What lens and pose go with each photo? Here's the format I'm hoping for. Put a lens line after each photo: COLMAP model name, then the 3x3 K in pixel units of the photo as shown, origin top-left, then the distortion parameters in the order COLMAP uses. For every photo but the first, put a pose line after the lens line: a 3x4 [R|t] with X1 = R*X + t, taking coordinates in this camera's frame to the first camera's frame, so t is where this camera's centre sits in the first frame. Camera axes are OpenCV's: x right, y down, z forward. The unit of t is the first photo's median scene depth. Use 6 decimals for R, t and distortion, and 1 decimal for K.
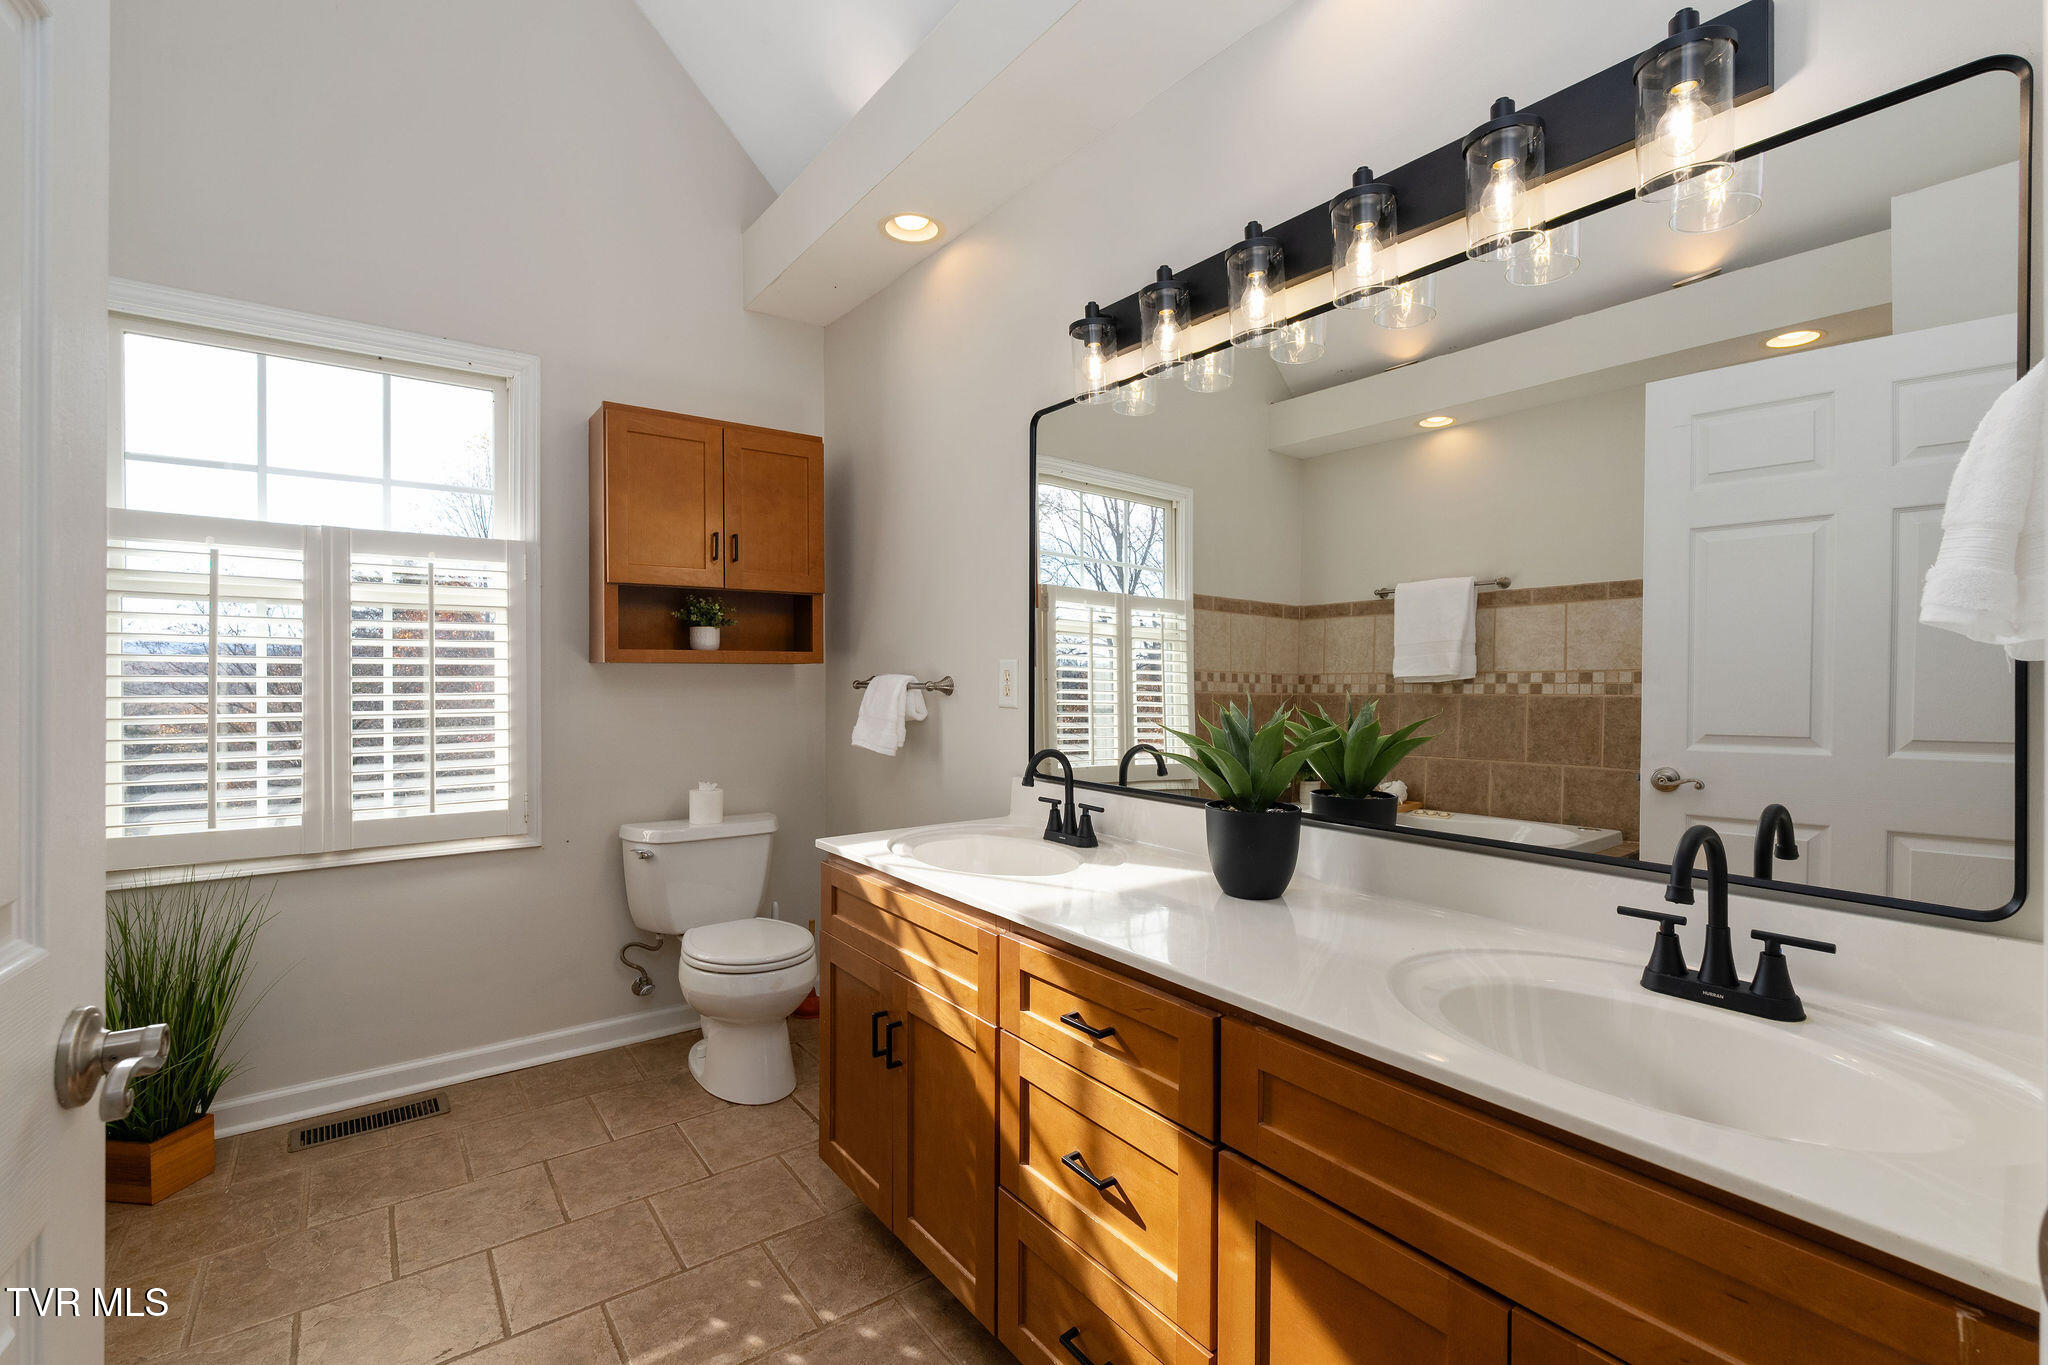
lens RADIAL K [[921.6, 0, 1011.6], [0, 921.6, 673.2], [0, 0, 1]] dist [-0.004253, 0.000985]
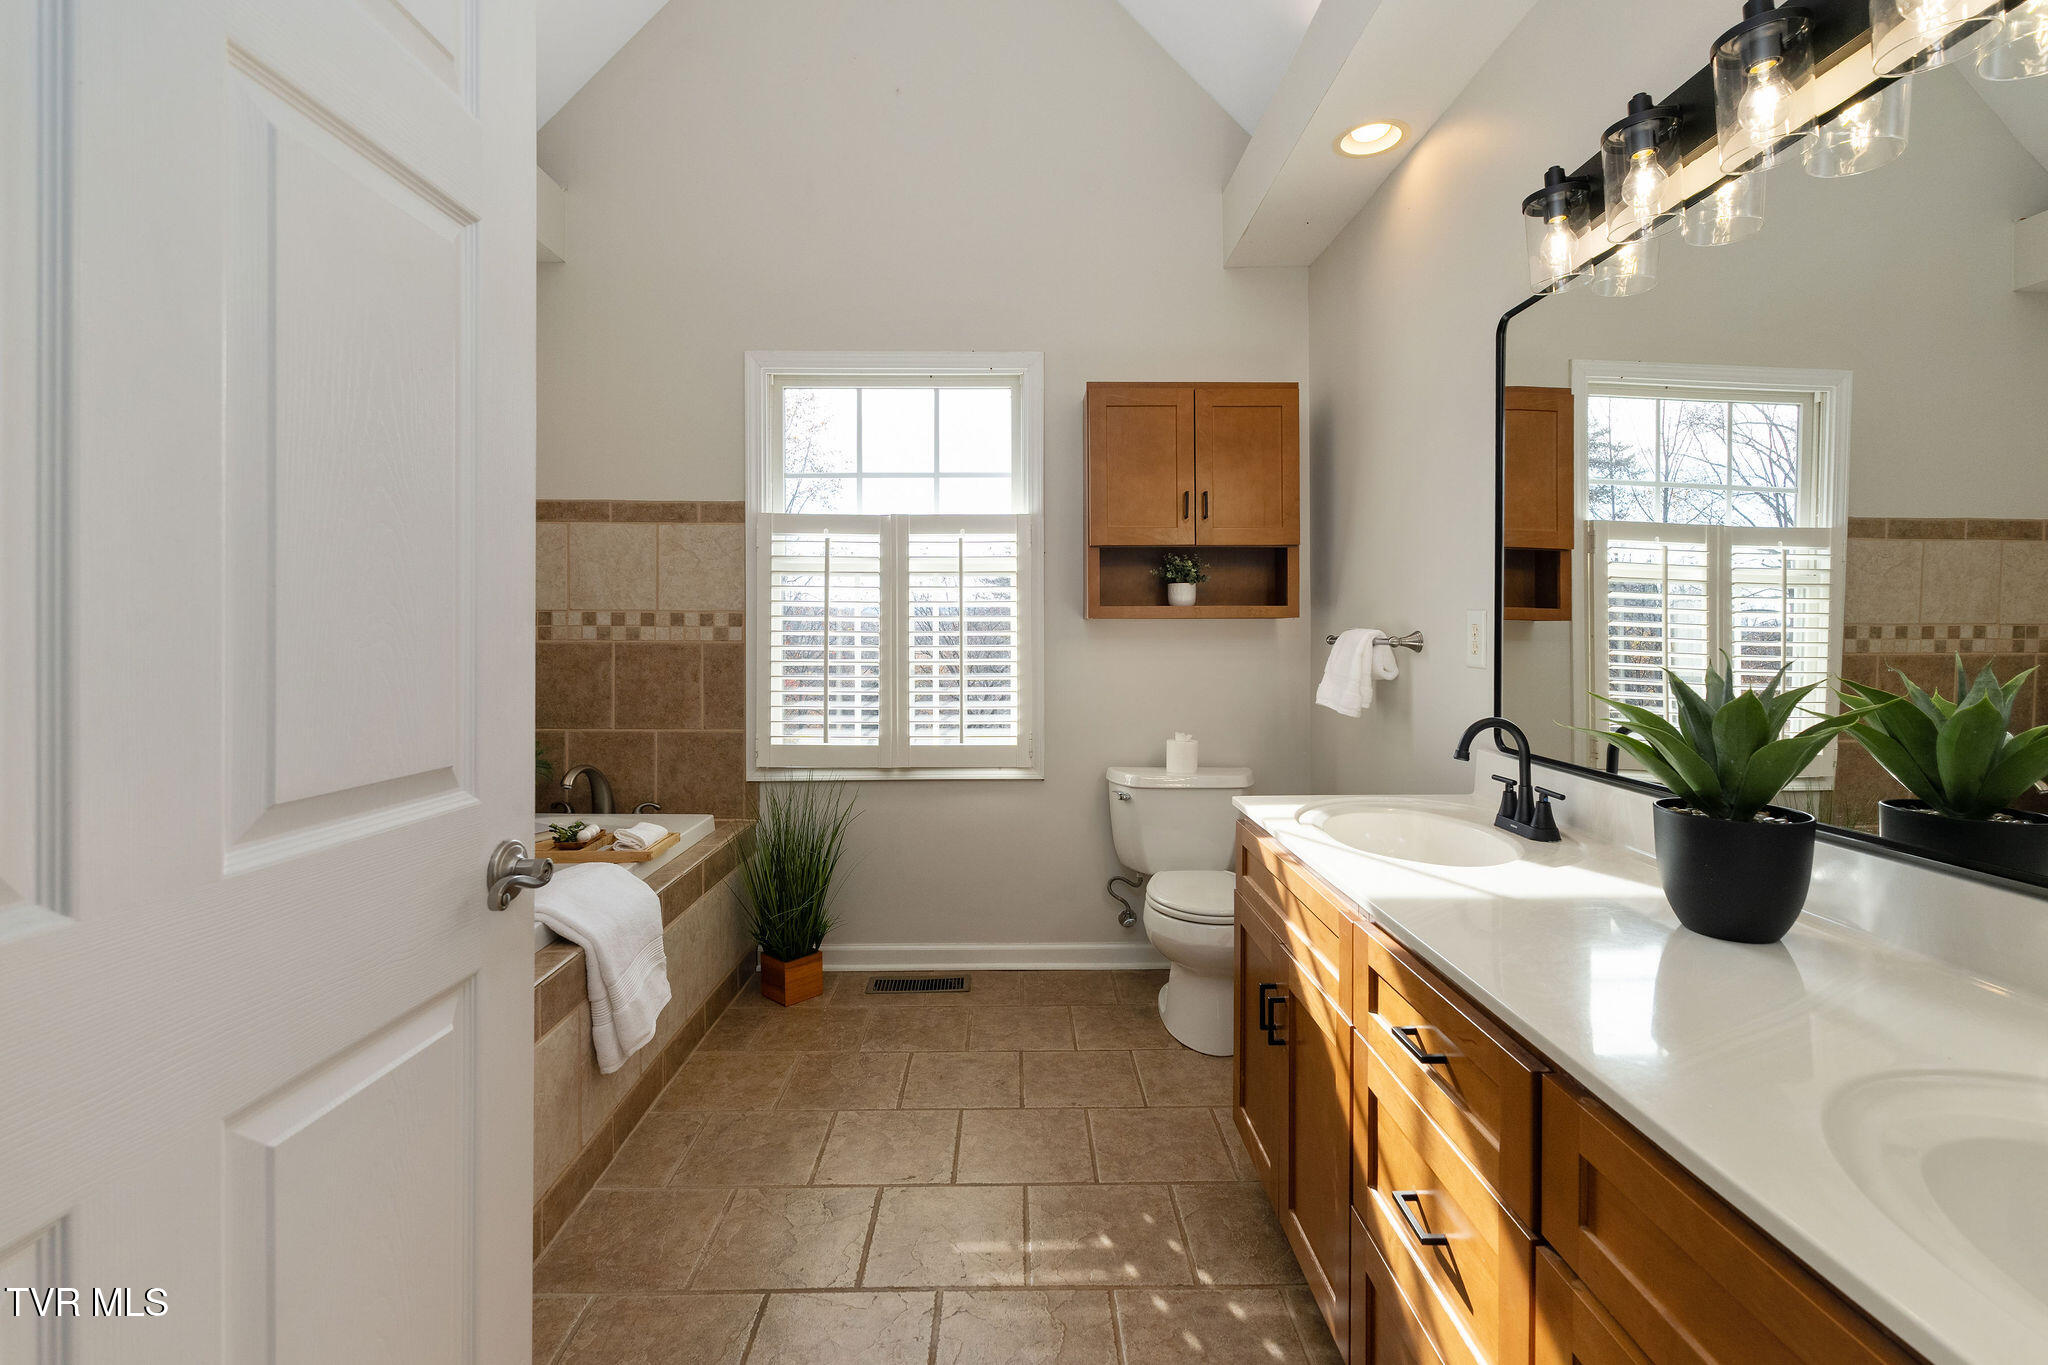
lens RADIAL K [[921.6, 0, 1008.1], [0, 921.6, 634.2], [0, 0, 1]] dist [-0.004253, 0.000985]
pose [[0.807893, 0.002424, -0.589324, 0.149326], [0.000661, 0.999987, 0.005019, 0.001575], [0.589329, -0.004444, 0.807881, 0.056182]]
